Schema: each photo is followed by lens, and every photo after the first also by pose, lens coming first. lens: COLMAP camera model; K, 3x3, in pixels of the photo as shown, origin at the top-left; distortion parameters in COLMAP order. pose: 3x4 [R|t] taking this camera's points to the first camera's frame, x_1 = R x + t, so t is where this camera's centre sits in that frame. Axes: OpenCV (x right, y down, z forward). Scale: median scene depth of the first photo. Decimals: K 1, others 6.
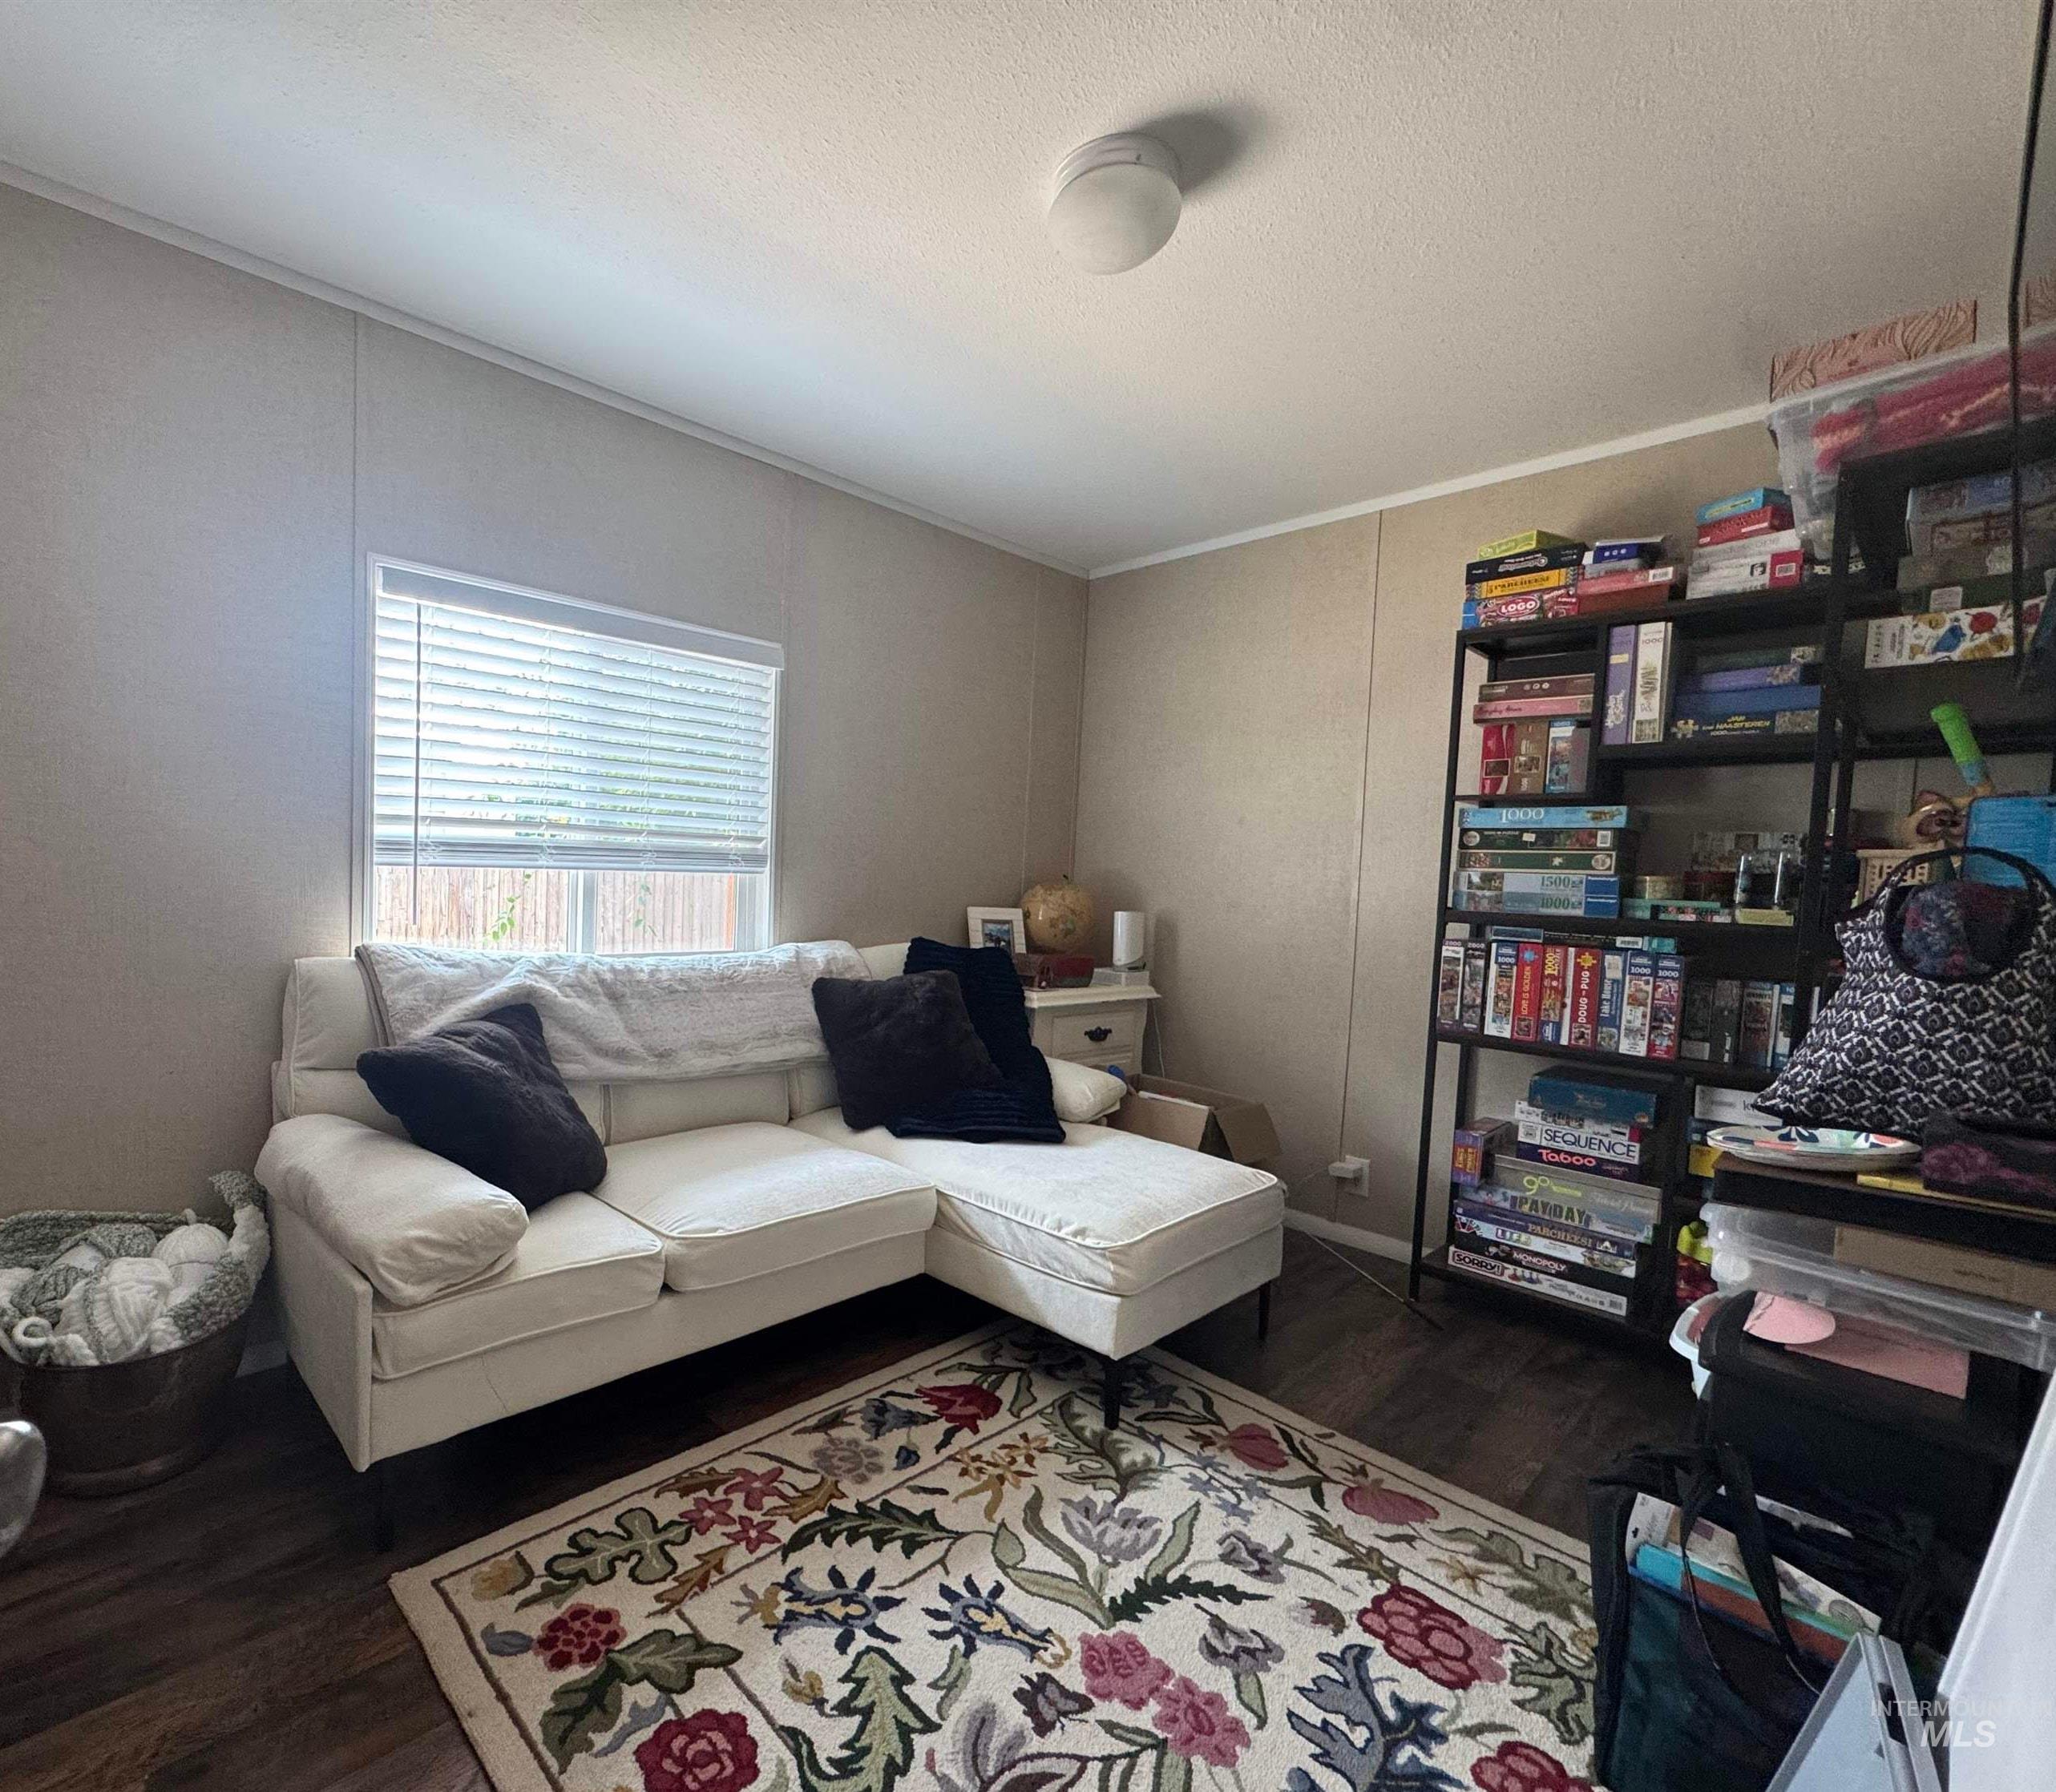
lens RADIAL K [[963.8, 0, 868.7], [0, 963.8, 927.5], [0, 0, 1]] dist [-0.002503, -0.000674]
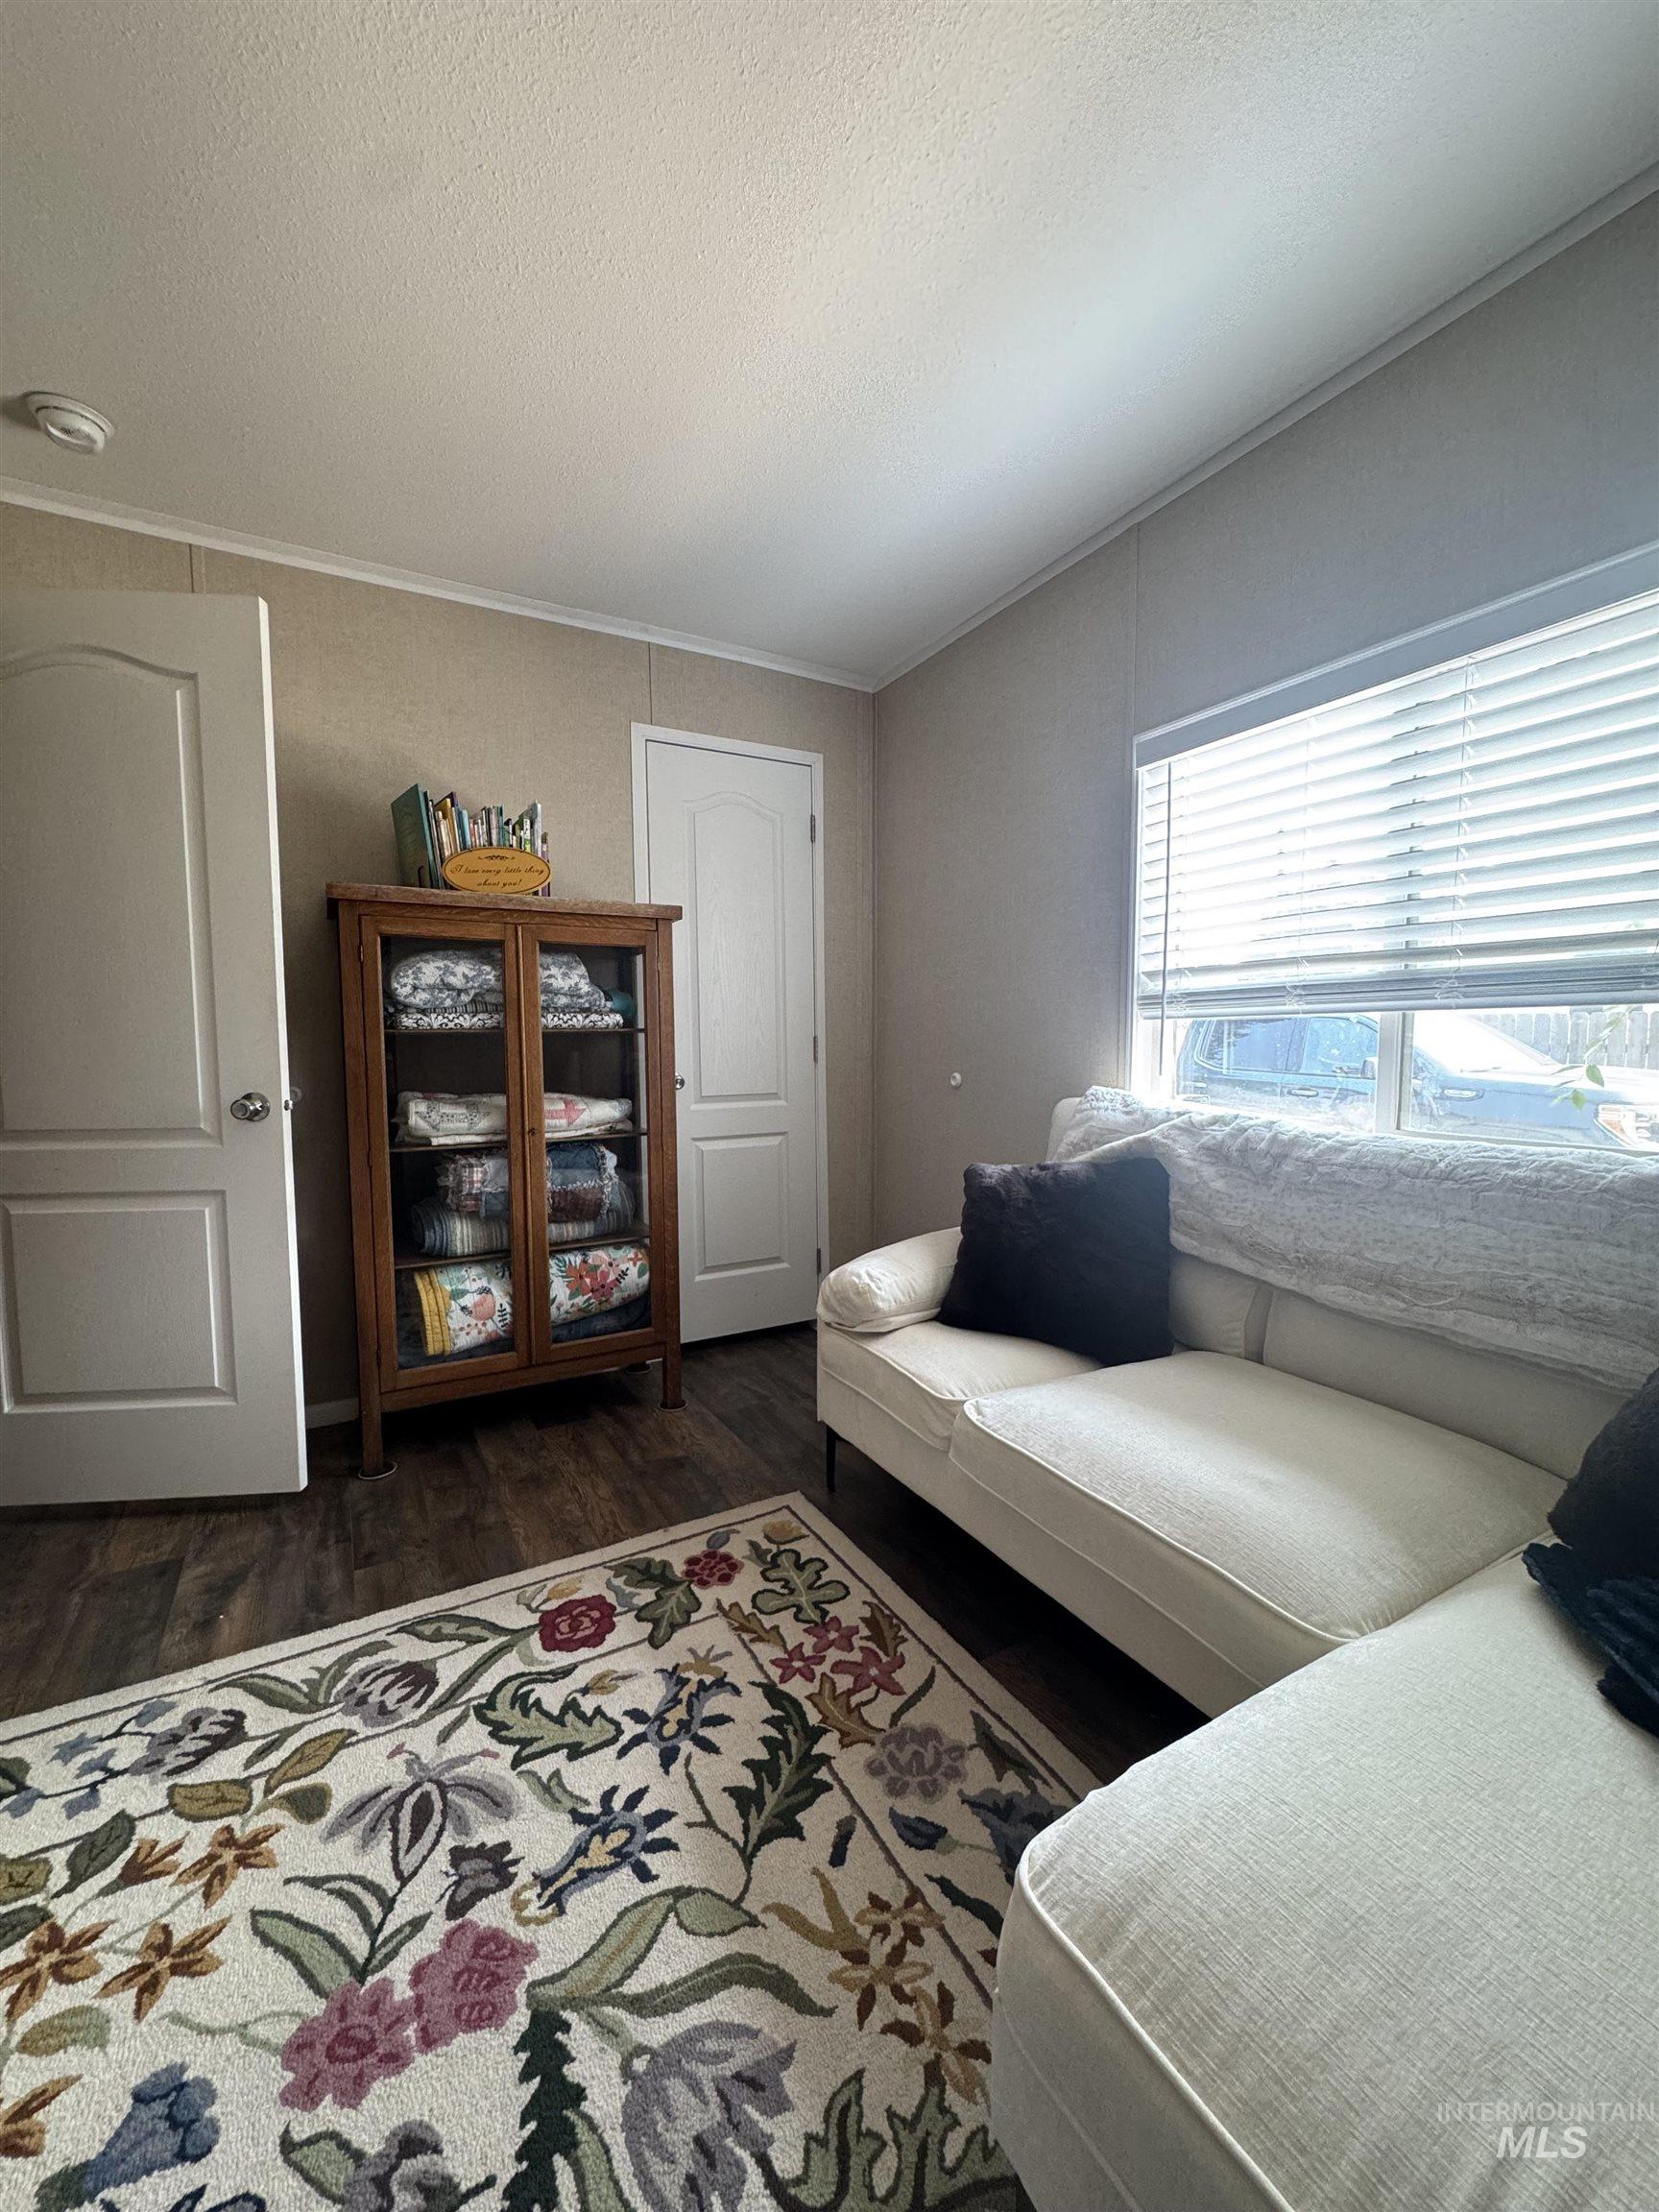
lens RADIAL K [[893.8, 0, 827.6], [0, 893.8, 1105.0], [0, 0, 1]] dist [-0.002048, 0.001155]
pose [[-0.214967, 0.037220, -0.975912, 0.848747], [-0.062292, 0.996716, 0.051735, 0.002747], [0.974633, 0.071912, -0.211943, 1.332510]]
